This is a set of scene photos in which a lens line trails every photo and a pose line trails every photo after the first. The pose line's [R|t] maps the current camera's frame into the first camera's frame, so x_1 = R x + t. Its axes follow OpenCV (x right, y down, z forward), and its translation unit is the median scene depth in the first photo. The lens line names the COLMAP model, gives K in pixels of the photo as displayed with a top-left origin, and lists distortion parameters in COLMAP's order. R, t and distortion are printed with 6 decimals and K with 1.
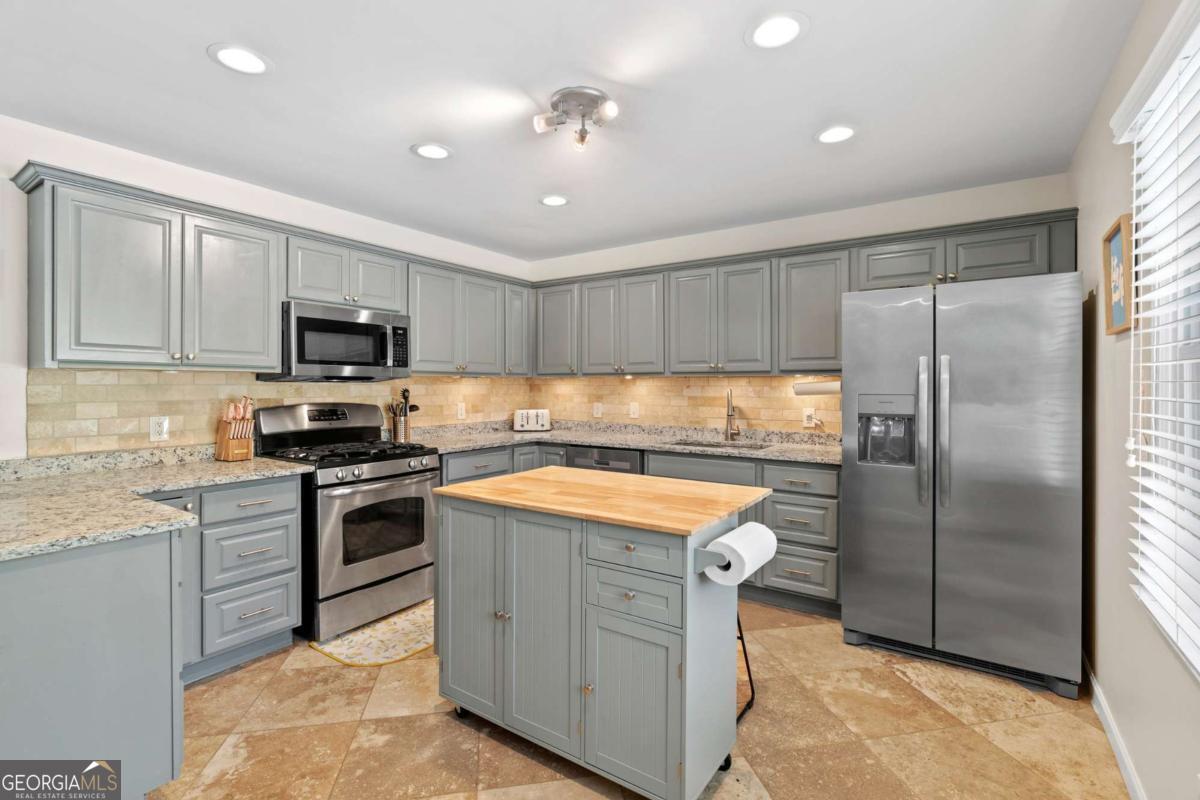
lens RADIAL K [[549.1, 0, 592.7], [0, 549.1, 388.2], [0, 0, 1]] dist [0.000776, 0.000648]
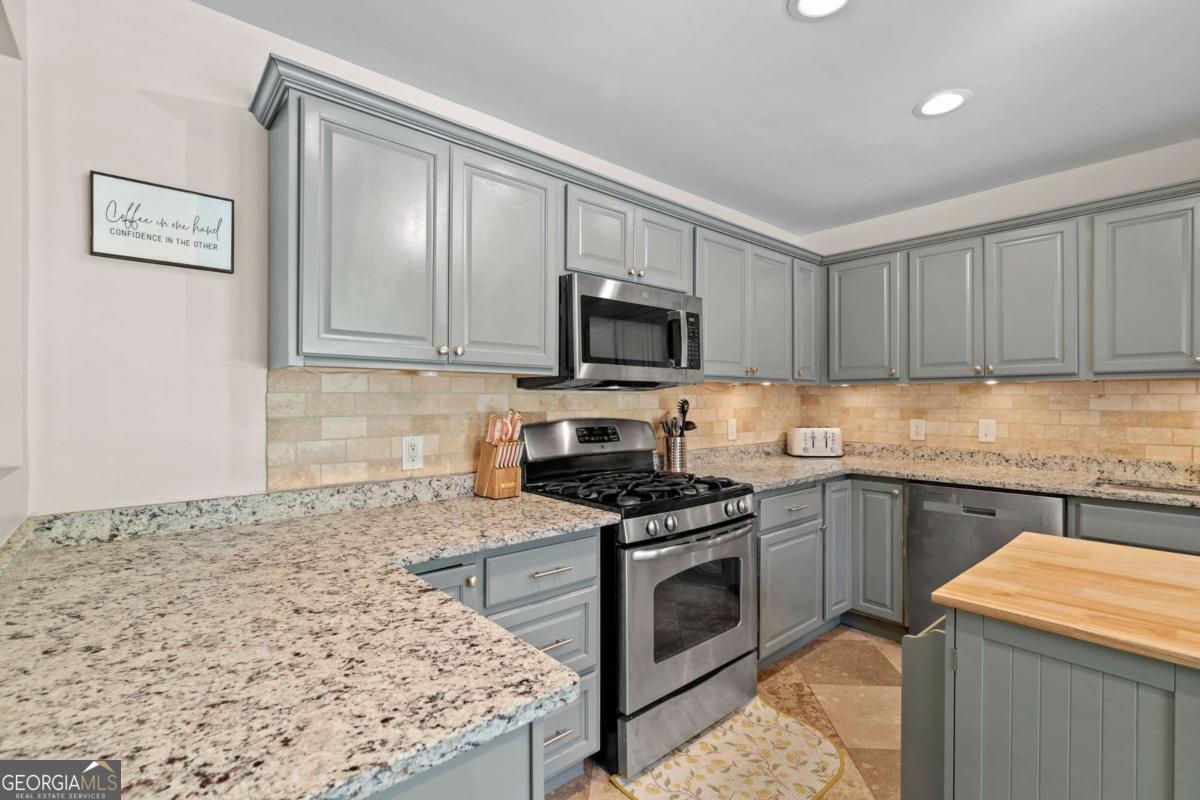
lens RADIAL K [[543.0, 0, 600.0], [0, 543.0, 400.0], [0, 0, 1]] dist [-0.003757, -0.000203]
pose [[0.969259, -0.002395, -0.246031, -0.332699], [0.001106, 0.999985, -0.005378, 0.006572], [0.246040, 0.004941, 0.969247, 0.323774]]
